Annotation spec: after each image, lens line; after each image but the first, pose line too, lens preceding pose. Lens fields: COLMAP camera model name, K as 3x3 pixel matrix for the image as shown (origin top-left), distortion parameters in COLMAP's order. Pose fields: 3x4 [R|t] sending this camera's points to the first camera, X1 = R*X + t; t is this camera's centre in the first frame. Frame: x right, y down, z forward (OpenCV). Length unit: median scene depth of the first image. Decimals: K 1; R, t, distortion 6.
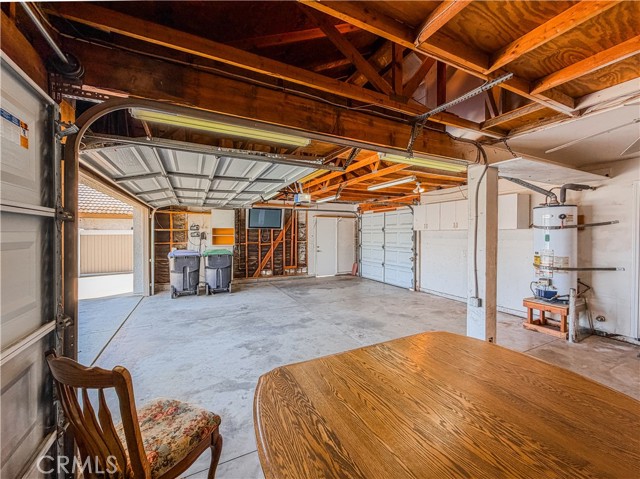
lens RADIAL K [[258.5, 0, 317.8], [0, 258.5, 235.9], [0, 0, 1]] dist [0.001790, 0.000127]
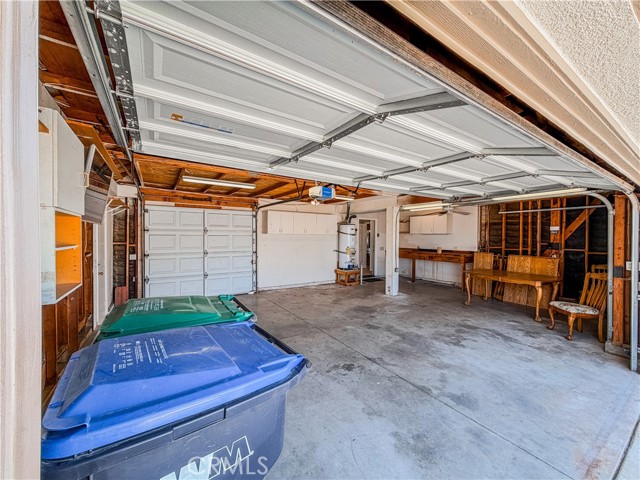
lens RADIAL K [[254.2, 0, 318.6], [0, 254.2, 239.3], [0, 0, 1]] dist [0.001658, 0.000066]
pose [[-0.116906, -0.013905, 0.993046, -1.000004], [-0.002135, 0.999903, 0.013750, -0.019313], [-0.993141, -0.000512, -0.116924, 1.345856]]
